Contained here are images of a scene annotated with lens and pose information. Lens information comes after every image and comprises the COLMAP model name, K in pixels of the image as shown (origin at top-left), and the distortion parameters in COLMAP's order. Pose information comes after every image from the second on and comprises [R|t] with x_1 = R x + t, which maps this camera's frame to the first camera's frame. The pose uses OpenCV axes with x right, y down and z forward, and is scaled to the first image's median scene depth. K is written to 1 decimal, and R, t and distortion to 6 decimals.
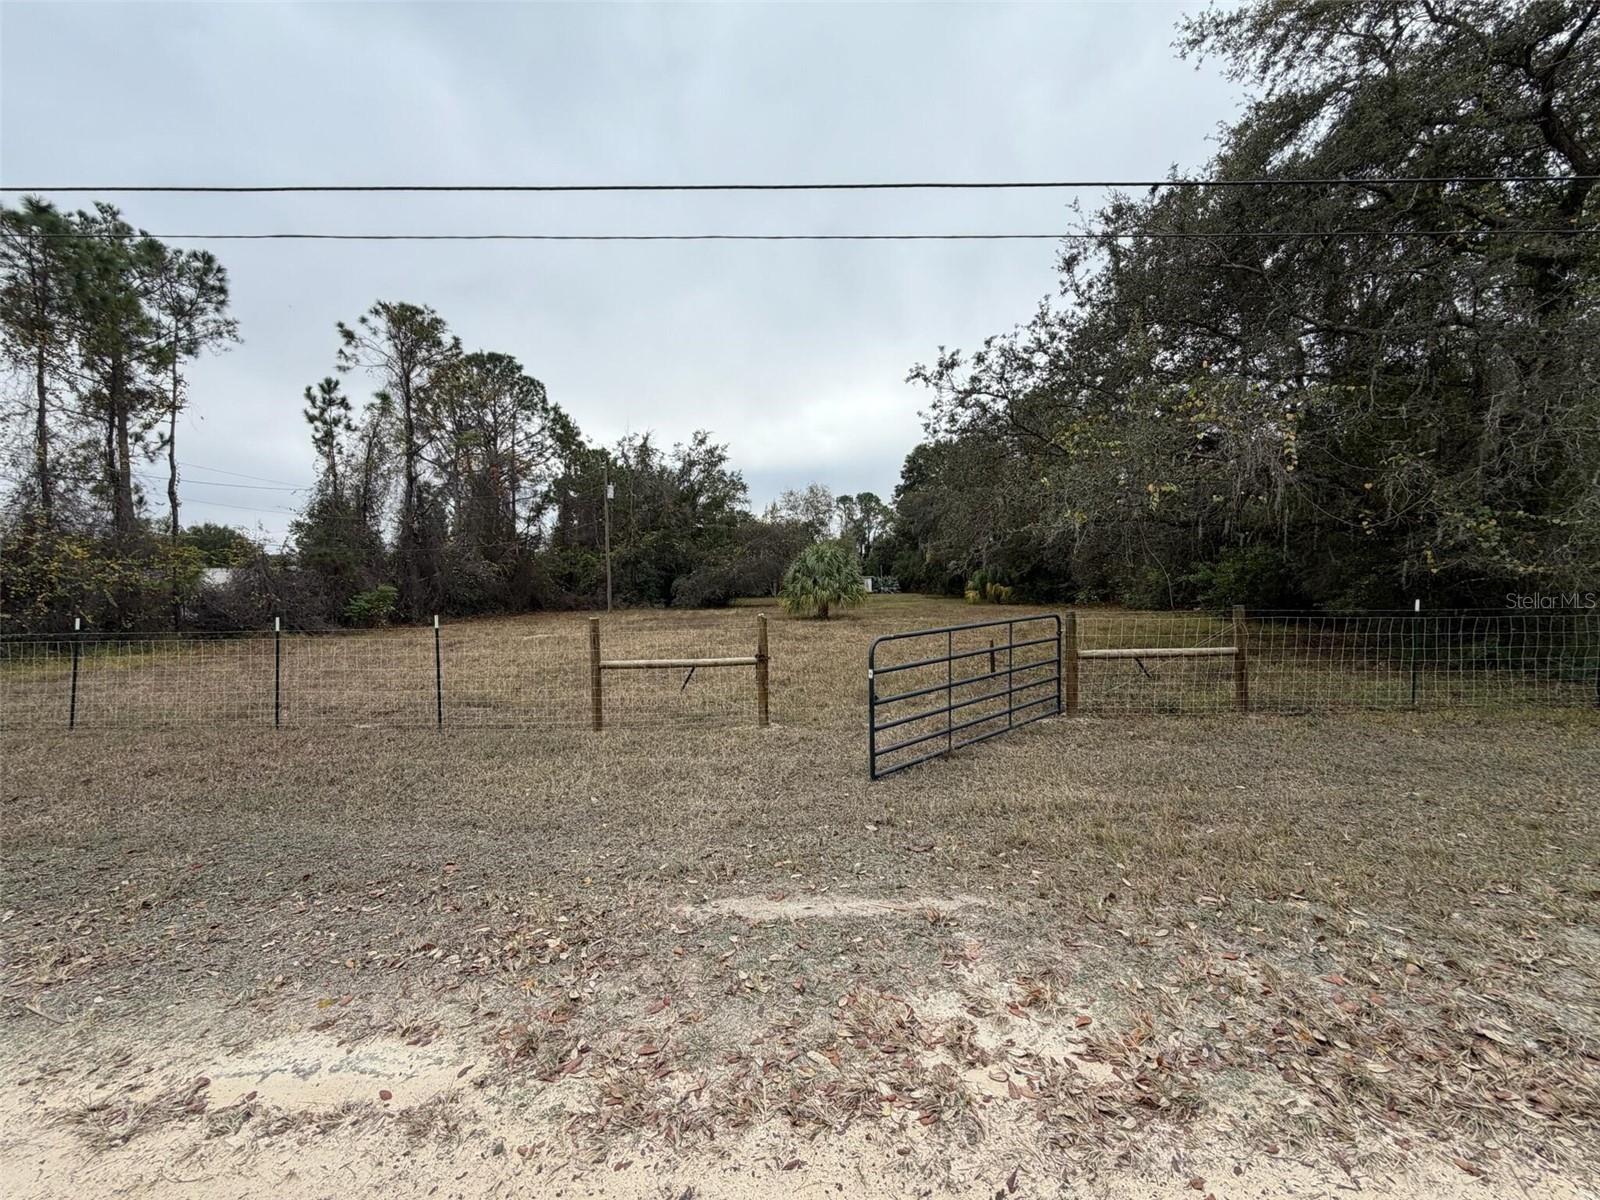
lens RADIAL K [[637.0, 0, 800.0], [0, 637.0, 600.0], [0, 0, 1]] dist [-0.001156, 0.004669]
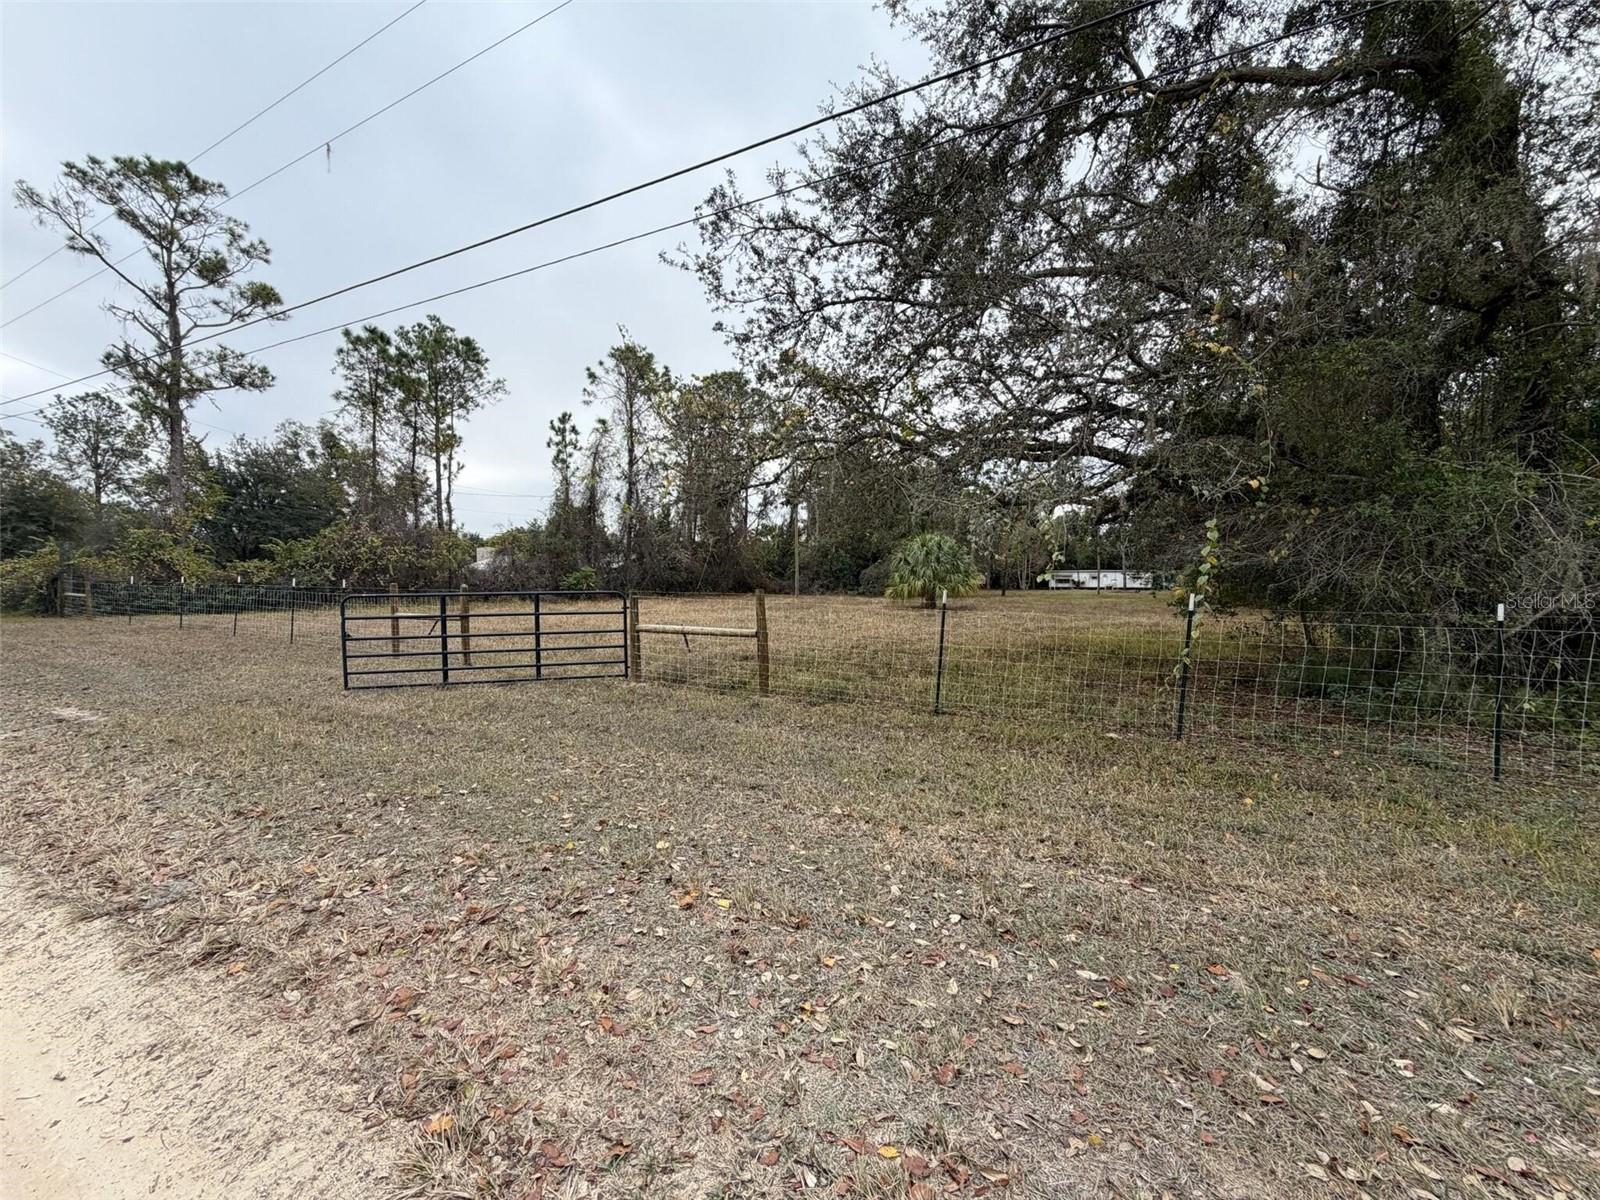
lens RADIAL K [[637.0, 0, 800.0], [0, 637.0, 600.0], [0, 0, 1]] dist [-0.001156, 0.004669]
pose [[0.893609, 0.036007, -0.447399, 0.307584], [-0.029259, 0.999330, 0.021987, 0.001146], [0.447891, -0.006557, 0.894064, 0.025518]]
